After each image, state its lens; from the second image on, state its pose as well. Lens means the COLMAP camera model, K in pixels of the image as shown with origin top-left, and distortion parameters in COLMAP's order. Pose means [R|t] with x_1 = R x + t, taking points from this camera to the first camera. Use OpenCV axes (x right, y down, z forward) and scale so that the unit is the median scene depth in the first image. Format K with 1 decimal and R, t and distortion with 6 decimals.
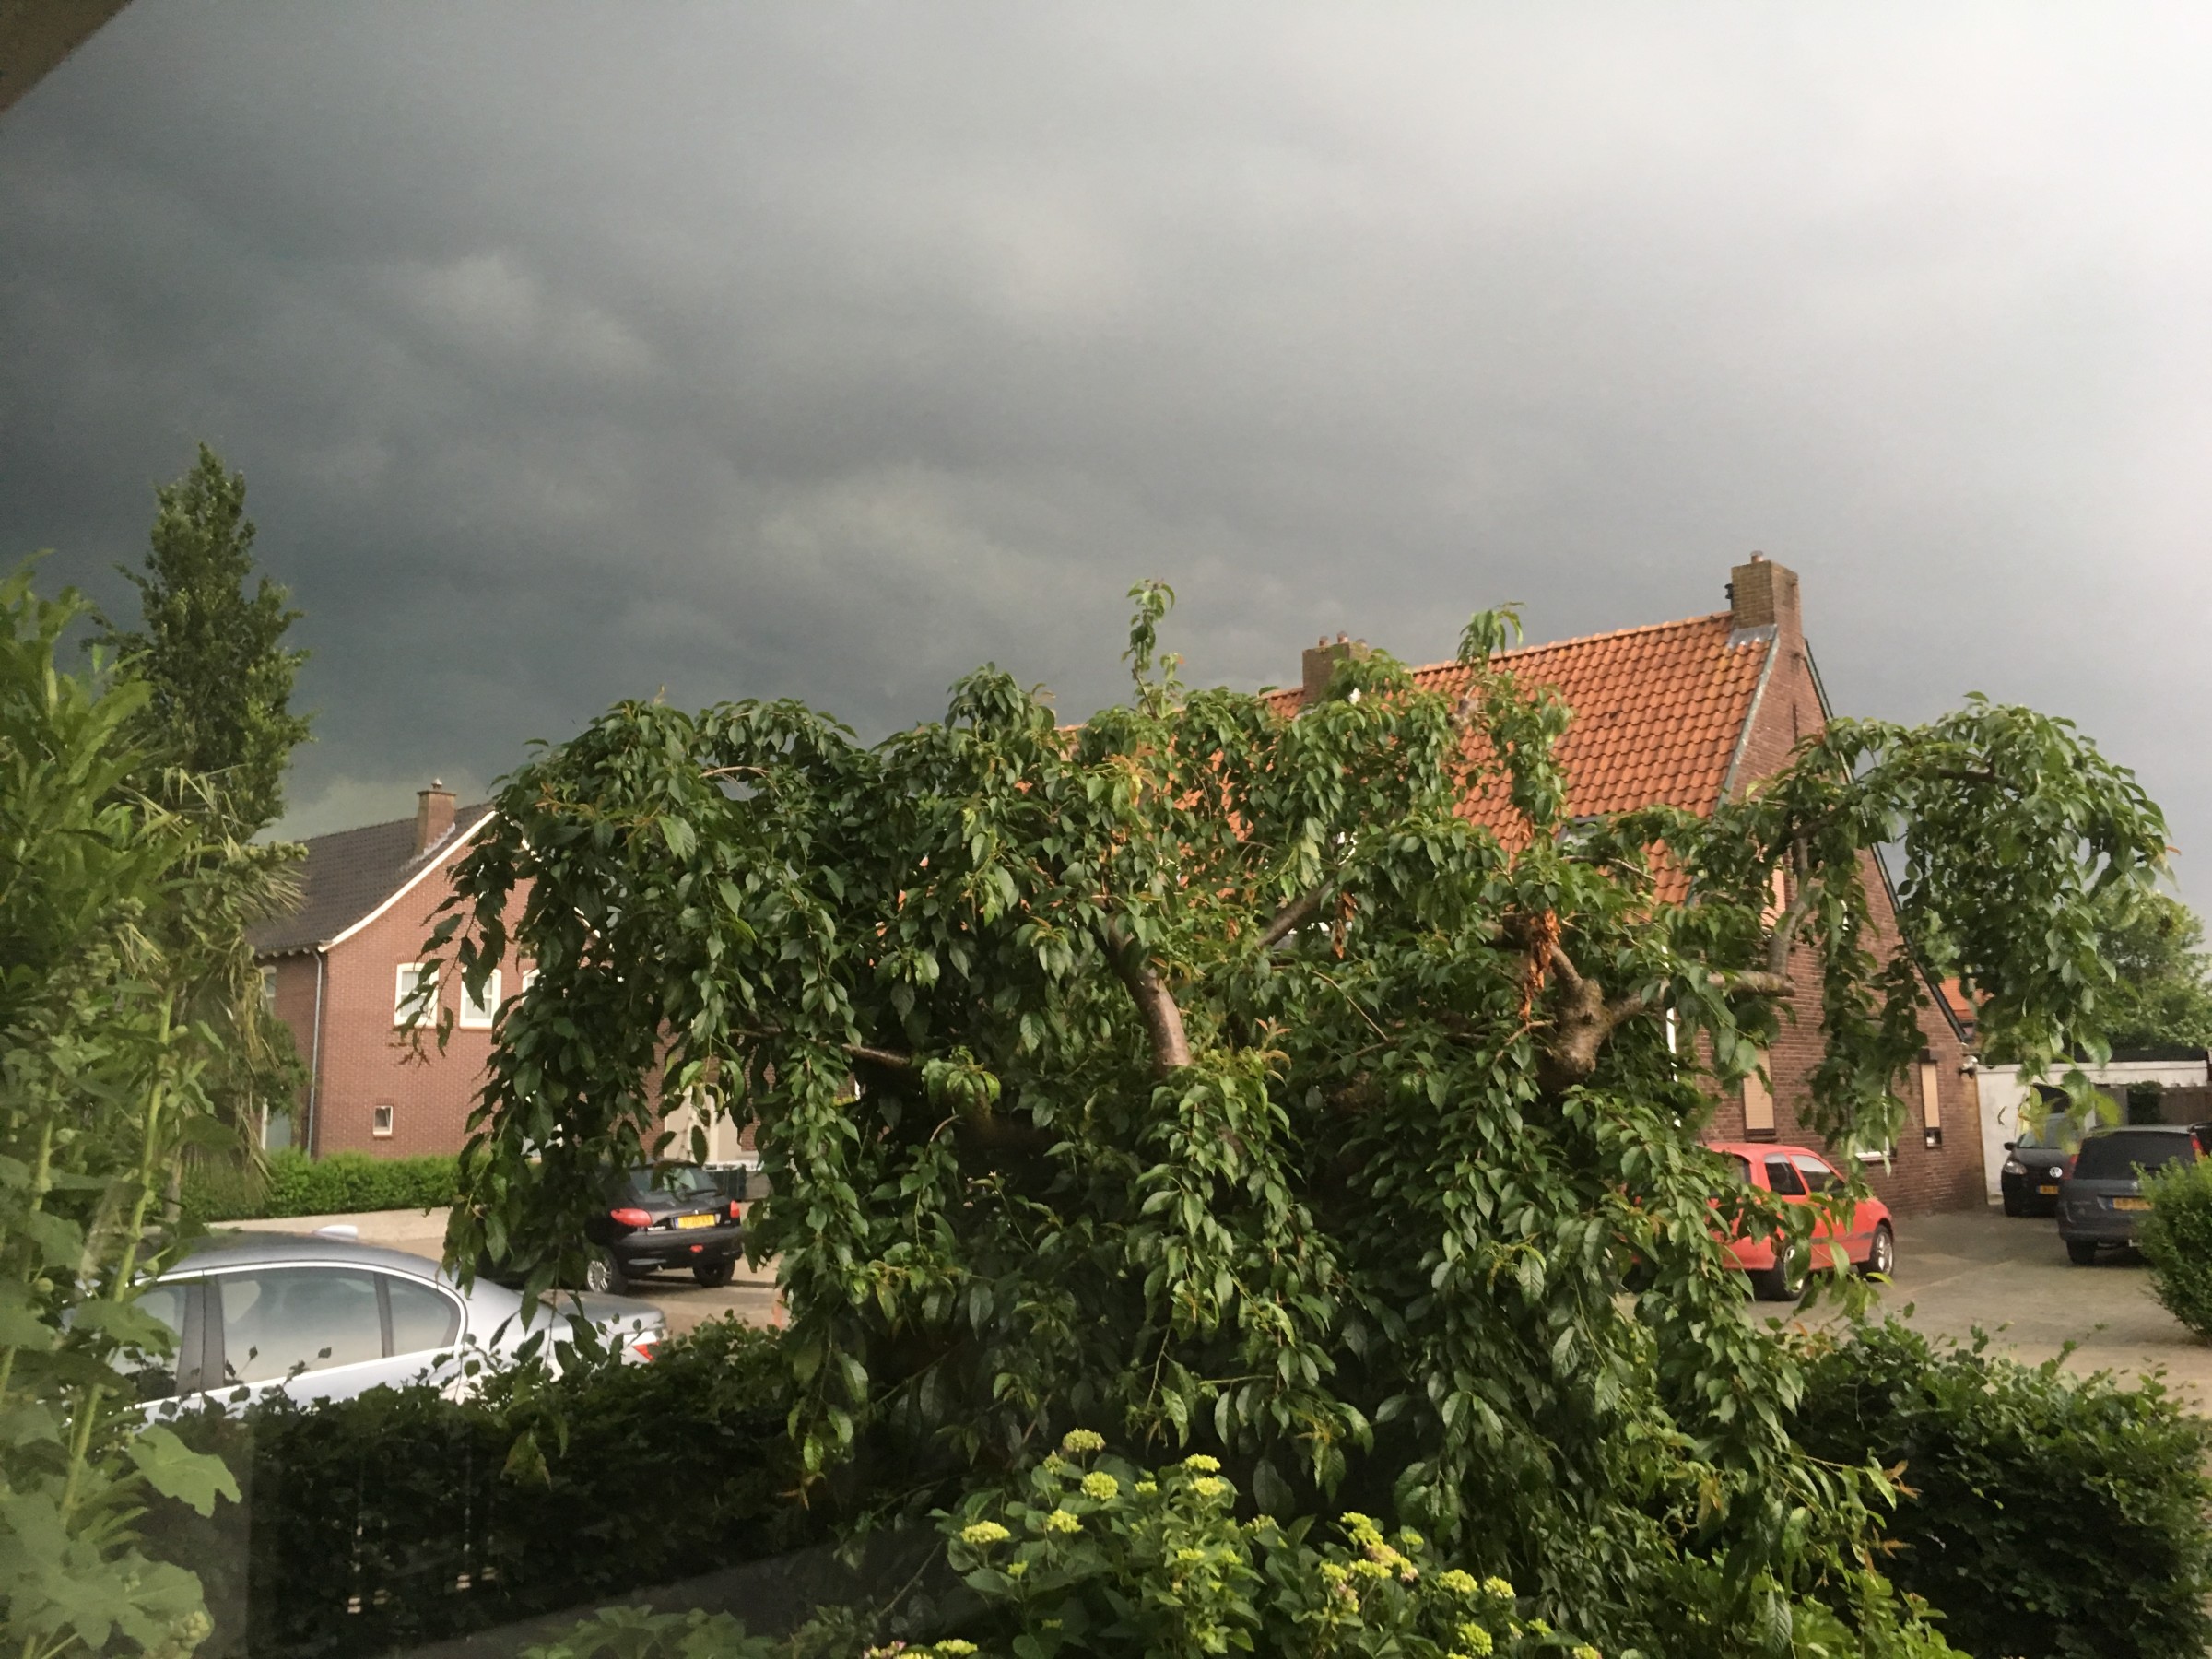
lens RADIAL K [[1899.3, 0, 1106.0], [0, 1899.3, 829.5], [0, 0, 1]] dist [-0.009062, 0.009844]
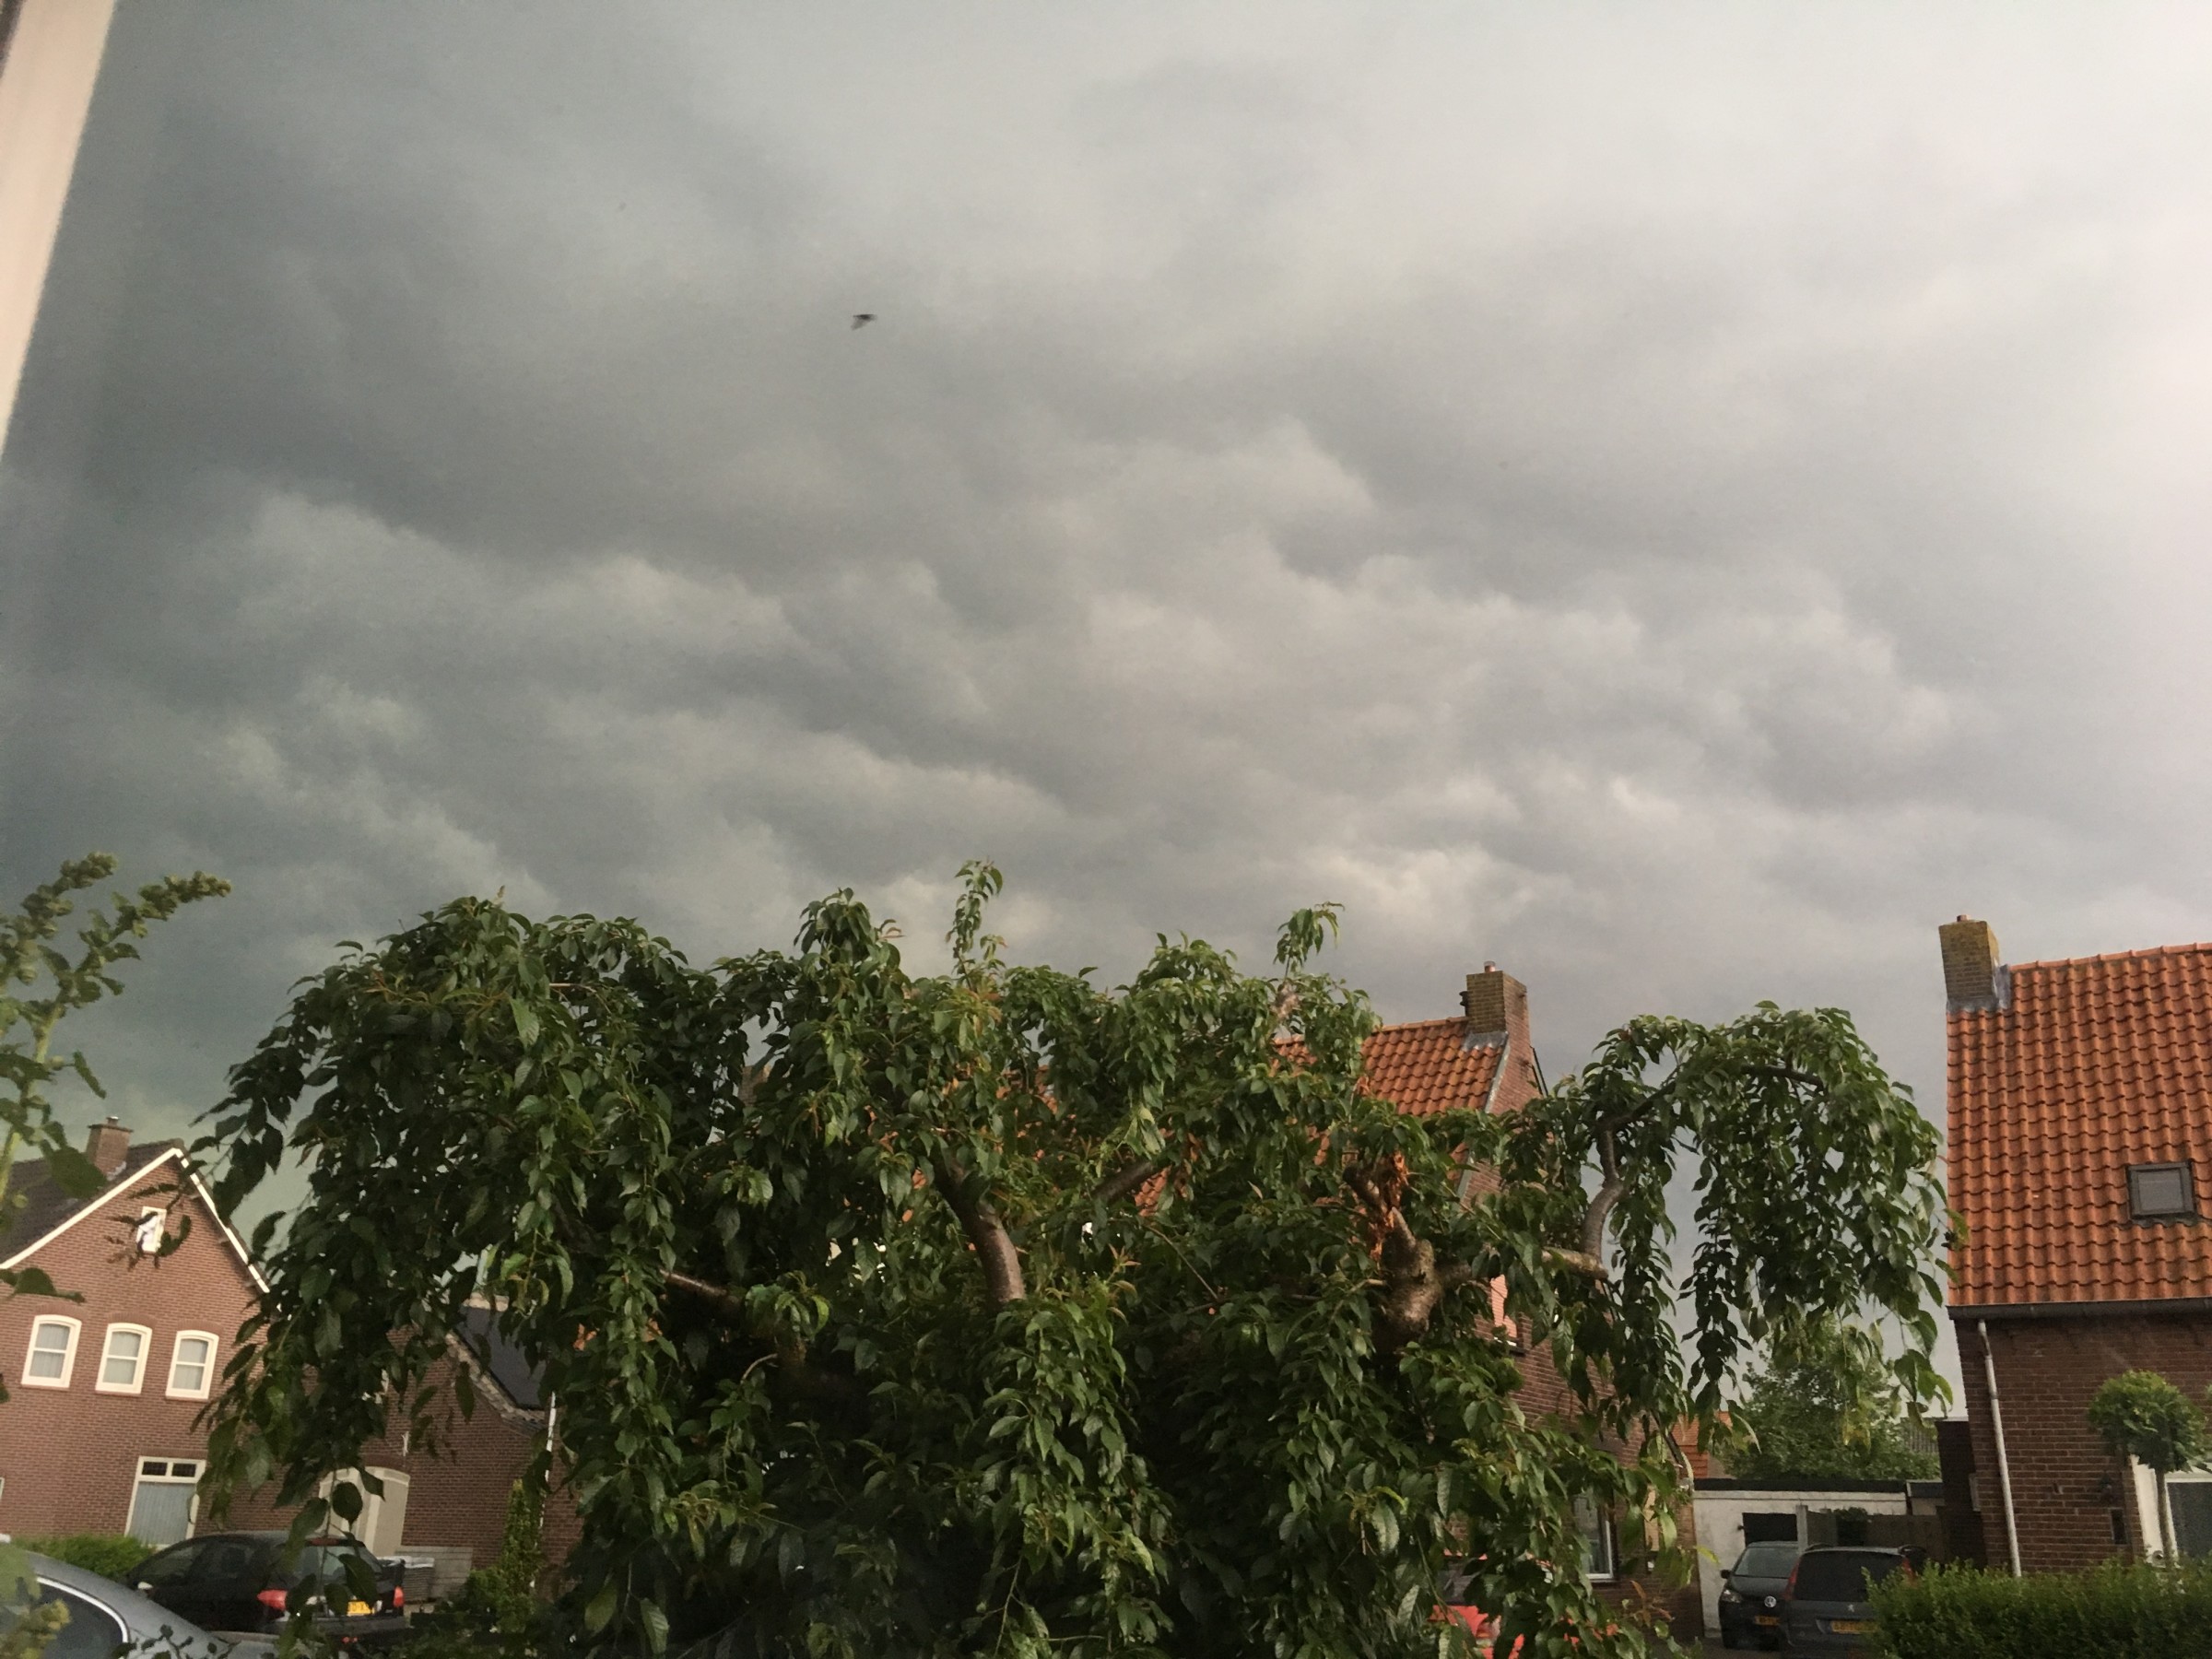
lens RADIAL K [[1903.2, 0, 1106.0], [0, 1903.2, 829.5], [0, 0, 1]] dist [-0.000260, -0.004192]
pose [[0.984896, 0.089363, 0.148305, -0.079764], [-0.052321, 0.970082, -0.237072, 0.115062], [-0.165053, 0.225732, 0.960106, 0.008387]]
